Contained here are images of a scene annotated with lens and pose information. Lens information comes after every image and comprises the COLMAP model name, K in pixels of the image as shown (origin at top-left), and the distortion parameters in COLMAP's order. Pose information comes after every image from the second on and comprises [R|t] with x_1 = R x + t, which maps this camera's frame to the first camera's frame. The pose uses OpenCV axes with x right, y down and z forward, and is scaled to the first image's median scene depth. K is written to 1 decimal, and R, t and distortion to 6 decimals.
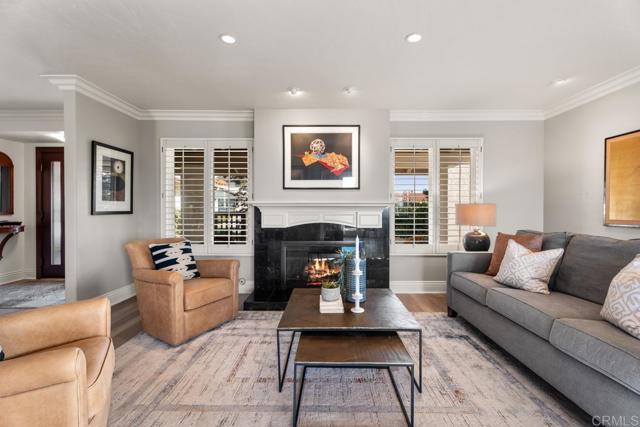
lens RADIAL K [[285.0, 0, 322.8], [0, 285.0, 210.1], [0, 0, 1]] dist [0.001065, 0.000331]
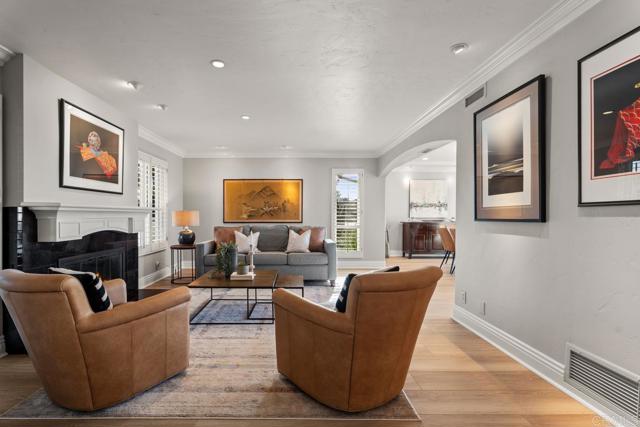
lens RADIAL K [[302.1, 0, 295.6], [0, 302.1, 214.2], [0, 0, 1]] dist [0.000369, 0.000050]
pose [[-0.006743, 0.002589, 0.999974, -0.912063], [0.003206, 0.999992, -0.002567, -0.001078], [-0.999972, 0.003188, -0.006752, 0.414237]]
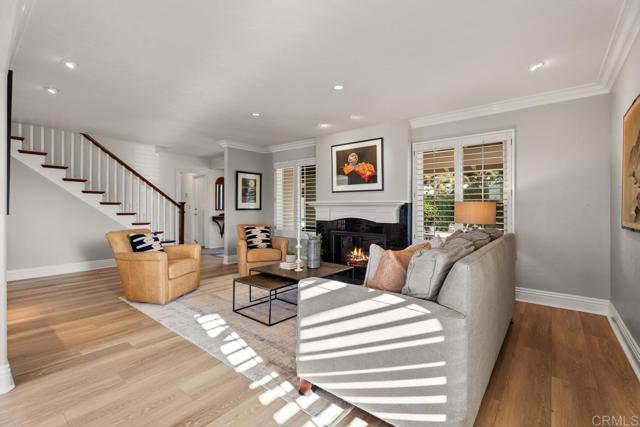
lens RADIAL K [[285.0, 0, 322.8], [0, 285.0, 210.1], [0, 0, 1]] dist [0.001065, 0.000331]
pose [[0.780626, 0.006828, -0.624961, 0.681712], [-0.007277, 0.999972, 0.001835, 0.007526], [0.624956, 0.003115, 0.780654, -0.089753]]
